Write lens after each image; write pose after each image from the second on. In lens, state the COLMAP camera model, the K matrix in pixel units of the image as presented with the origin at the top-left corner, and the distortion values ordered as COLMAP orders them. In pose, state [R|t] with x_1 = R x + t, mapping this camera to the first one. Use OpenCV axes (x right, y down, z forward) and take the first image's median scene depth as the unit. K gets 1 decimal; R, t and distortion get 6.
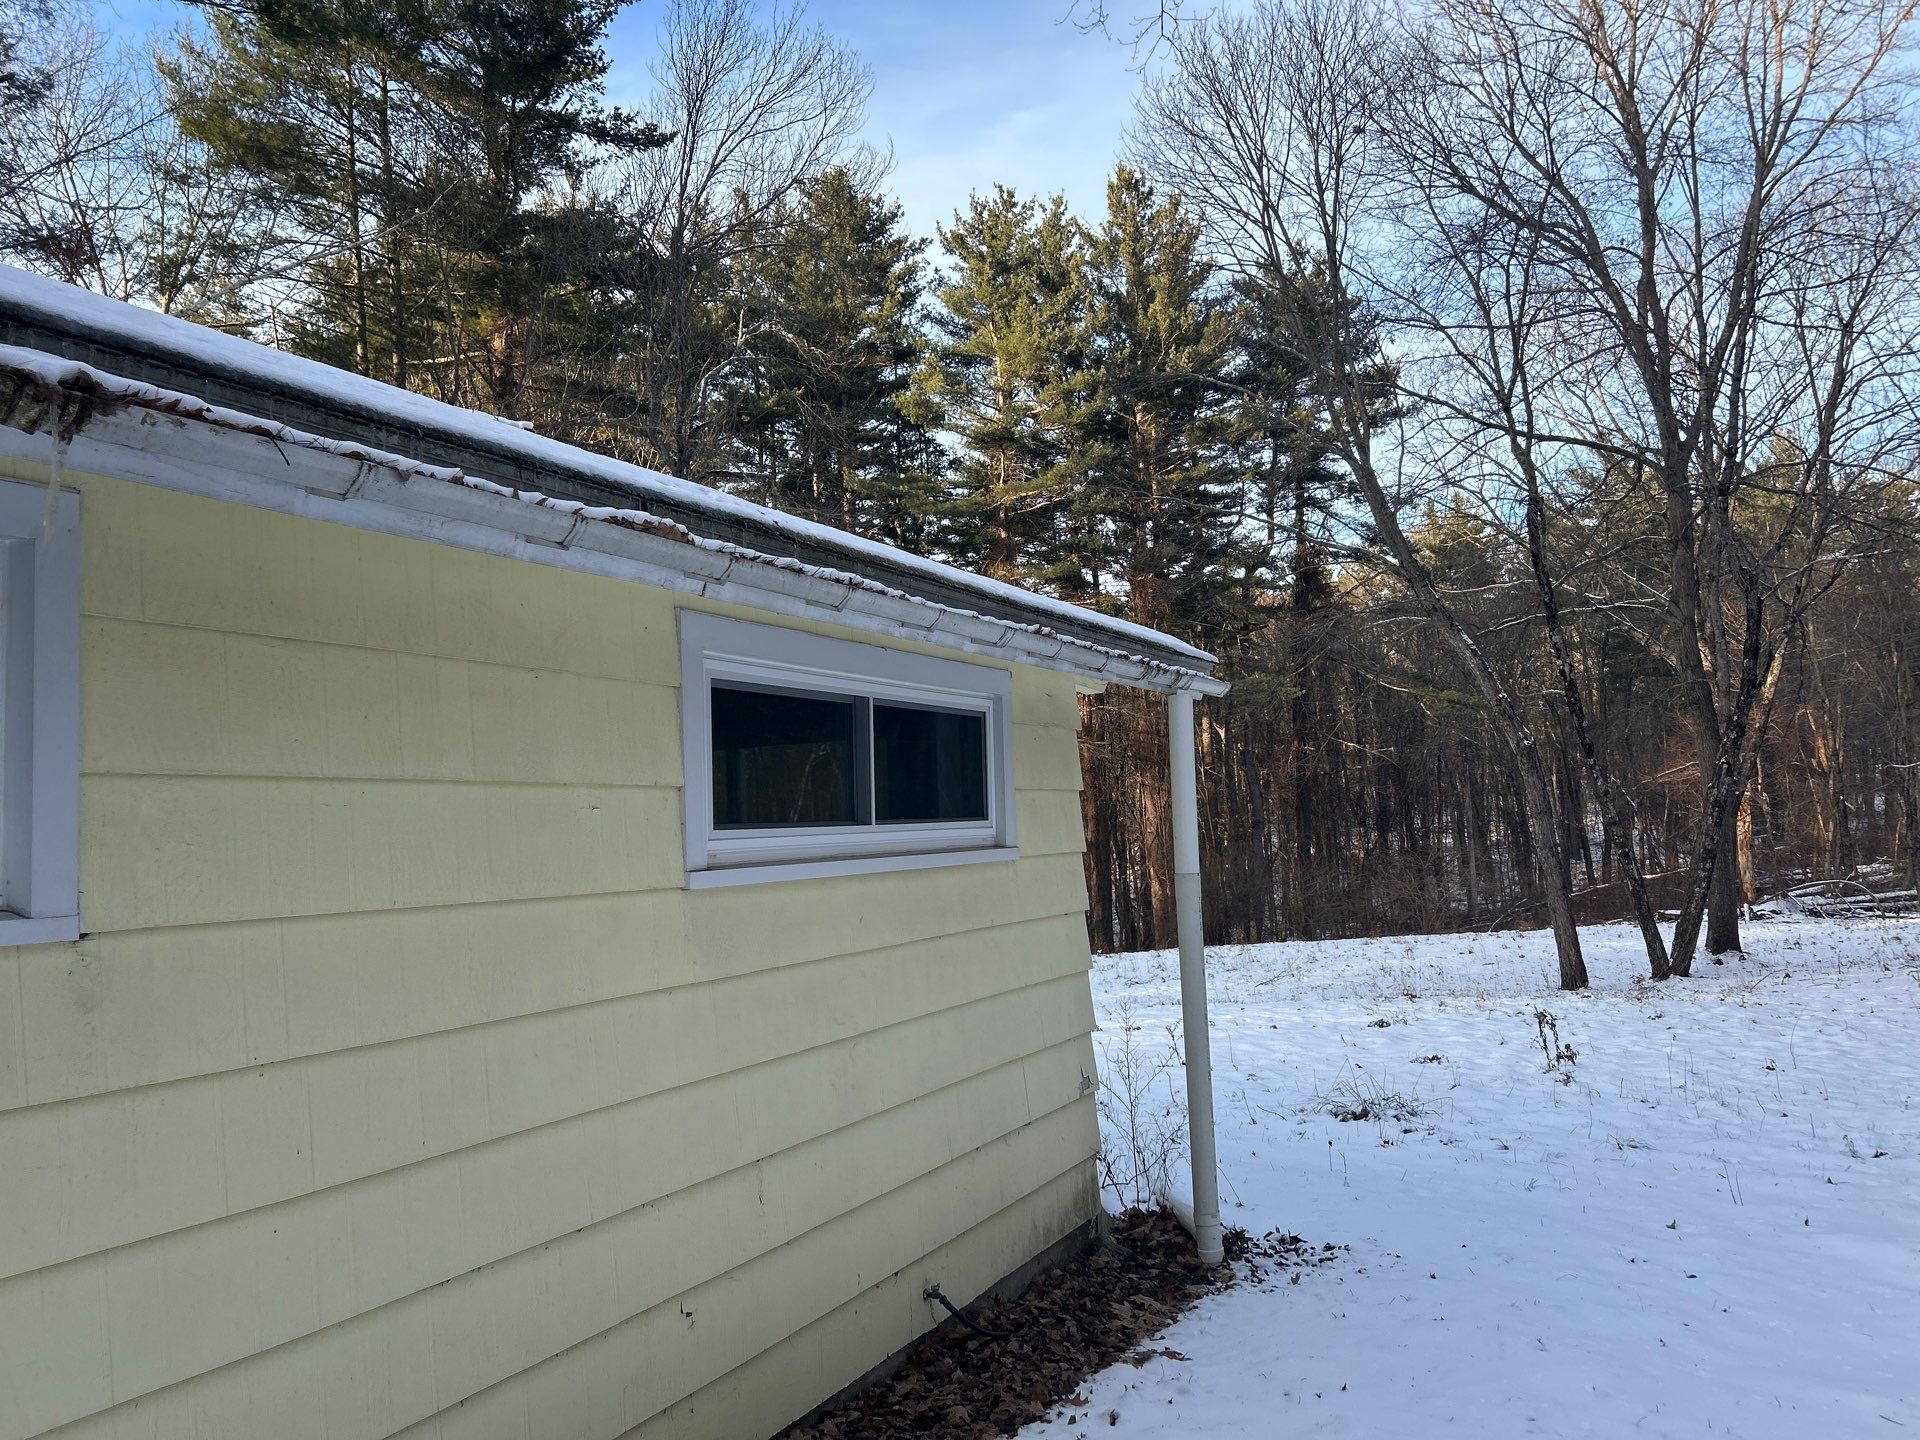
lens RADIAL K [[1448.4, 0, 964.0], [0, 1448.4, 724.6], [0, 0, 1]] dist [0.039139, -0.028961]
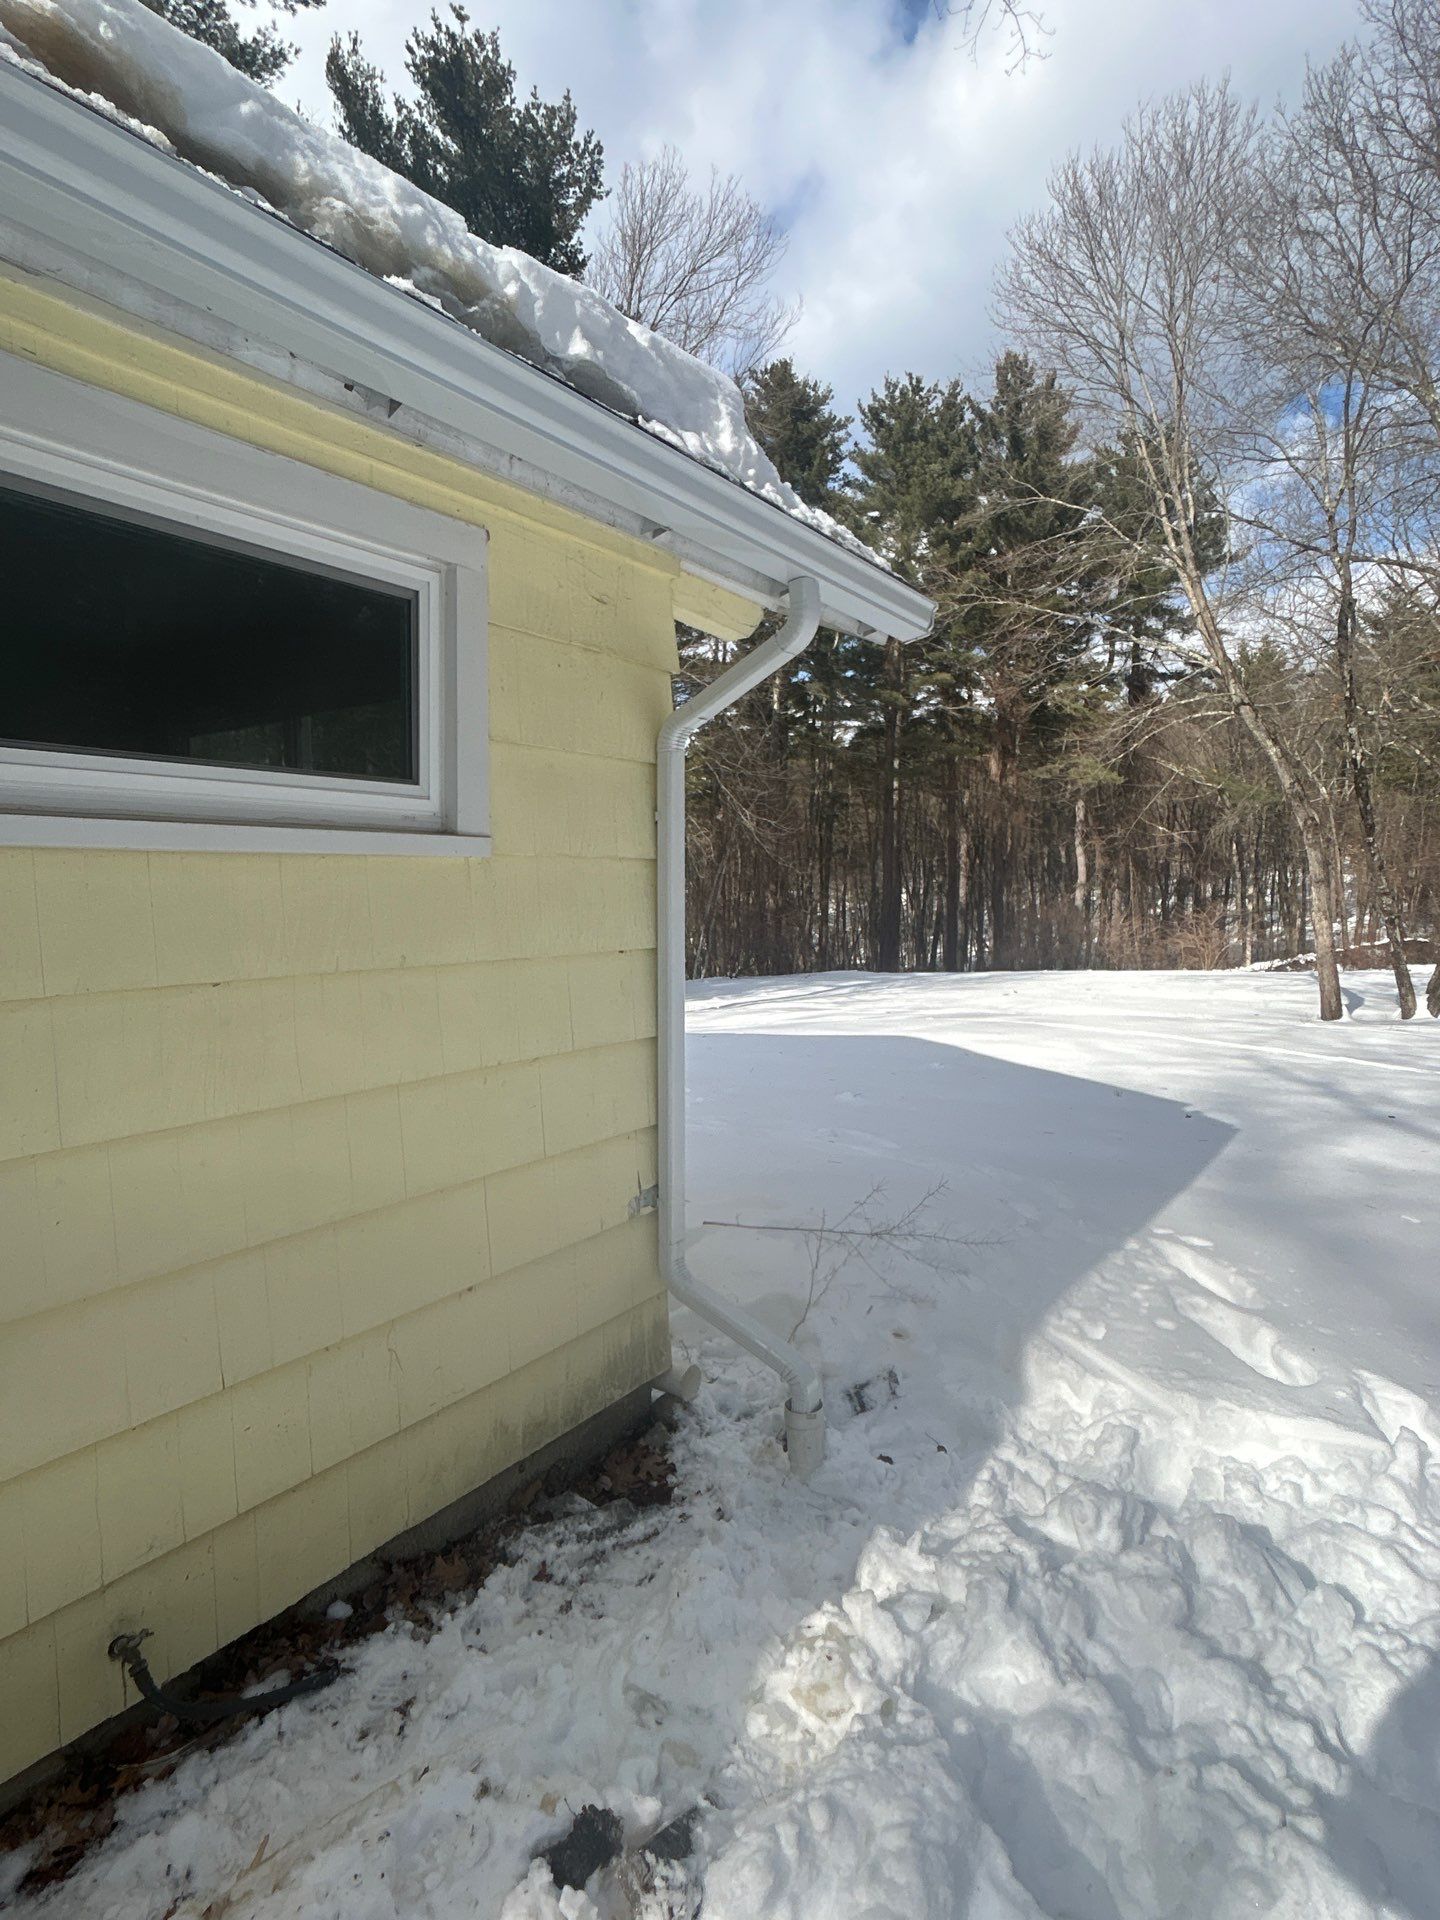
lens RADIAL K [[1005.2, 0, 728.2], [0, 1005.2, 950.8], [0, 0, 1]] dist [-0.004020, 0.006236]
pose [[0.988568, 0.051781, -0.141602, 0.034458], [-0.031305, 0.989201, 0.143180, 0.012226], [0.147487, -0.137110, 0.979514, 0.106191]]
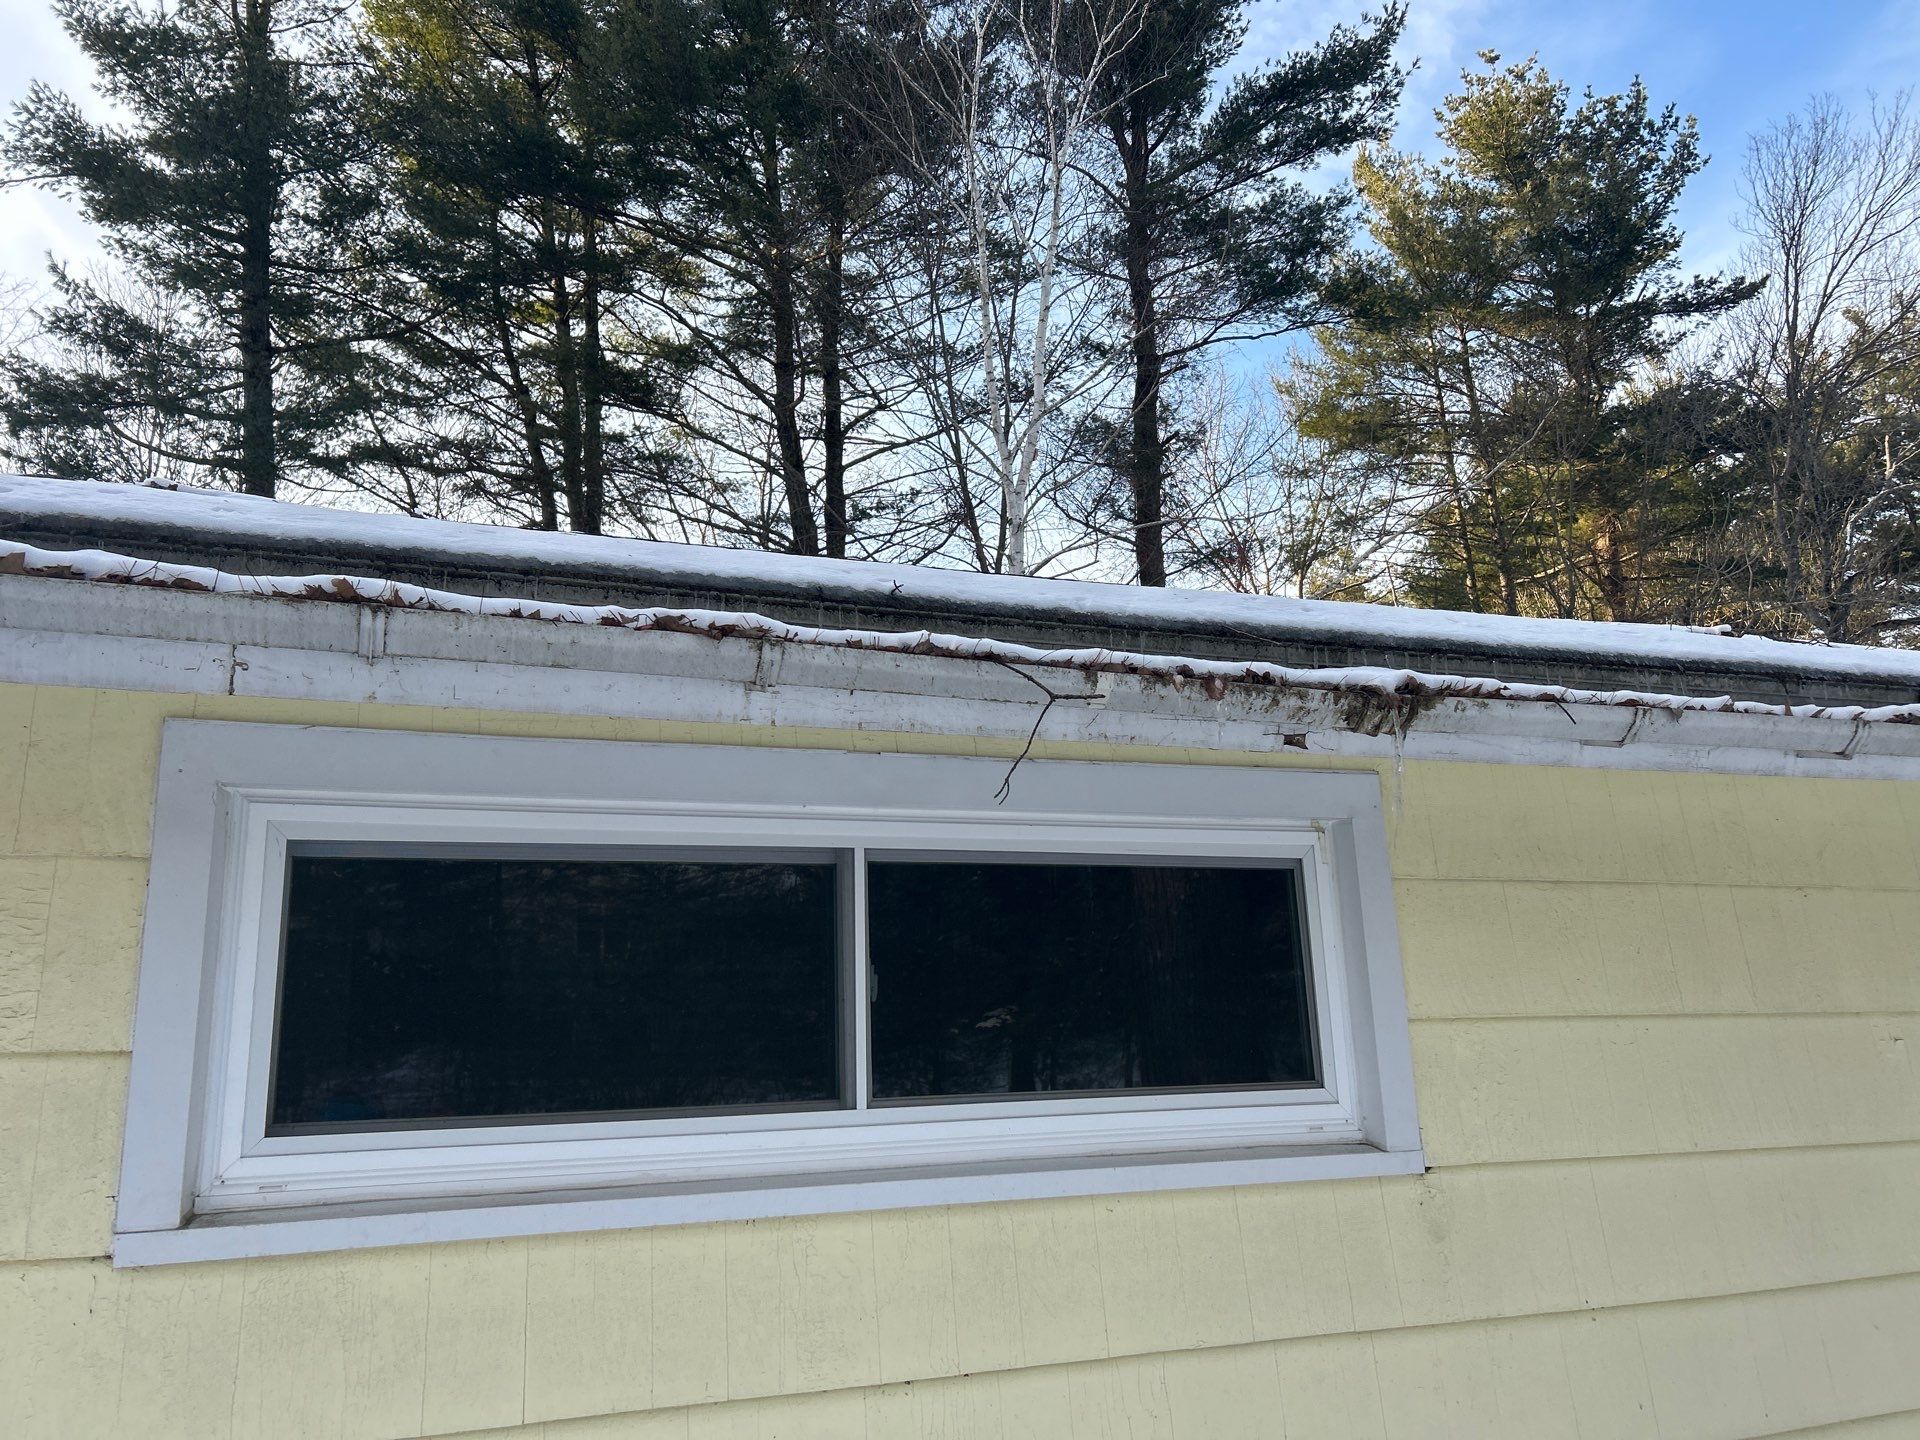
lens RADIAL K [[1448.4, 0, 957.0], [0, 1448.4, 721.0], [0, 0, 1]] dist [0.039139, -0.028961]
pose [[0.731930, -0.160588, -0.662186, -0.005332], [0.061186, 0.983395, -0.170854, -0.001546], [0.678627, 0.084537, 0.729602, -0.005214]]
